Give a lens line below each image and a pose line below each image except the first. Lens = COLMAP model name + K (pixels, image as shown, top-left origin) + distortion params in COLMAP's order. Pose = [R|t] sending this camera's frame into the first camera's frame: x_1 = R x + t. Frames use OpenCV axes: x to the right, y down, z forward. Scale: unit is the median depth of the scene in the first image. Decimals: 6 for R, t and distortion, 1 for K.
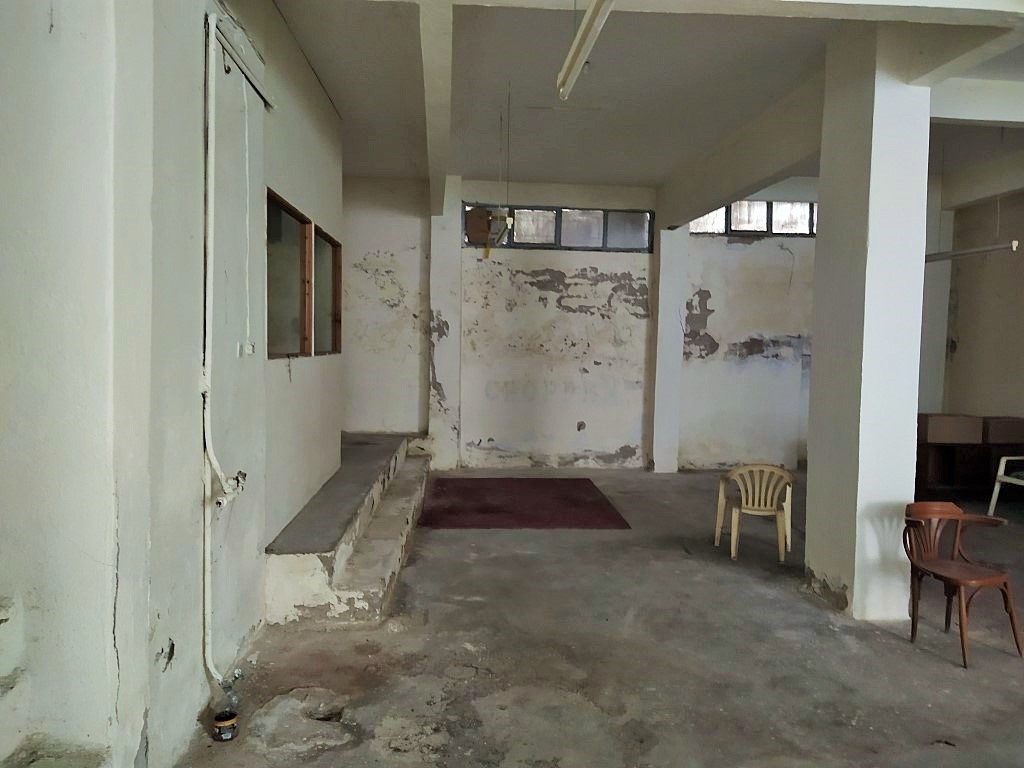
lens RADIAL K [[767.3, 0, 512.0], [0, 767.3, 384.0], [0, 0, 1]] dist [0.063627, -0.009155]
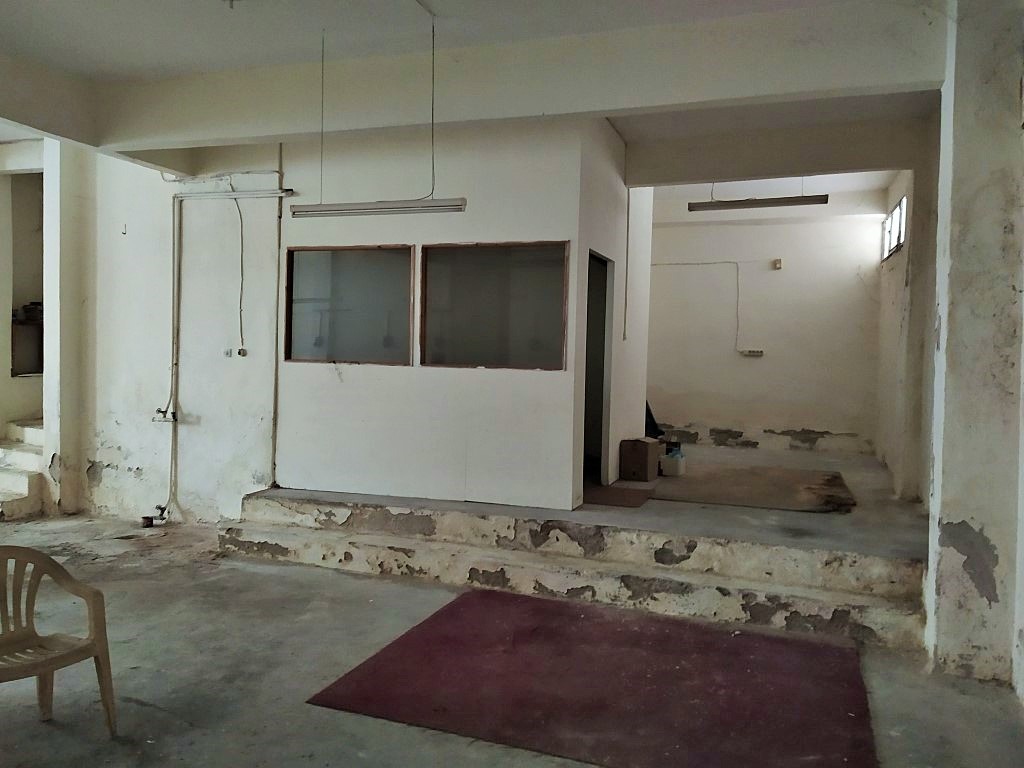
lens RADIAL K [[767.3, 0, 512.0], [0, 767.3, 384.0], [0, 0, 1]] dist [0.063627, -0.009155]
pose [[-0.415989, -0.008339, -0.909331, 0.971849], [-0.091124, 0.995307, 0.032559, -0.088529], [0.904793, 0.096406, -0.414797, 2.247308]]
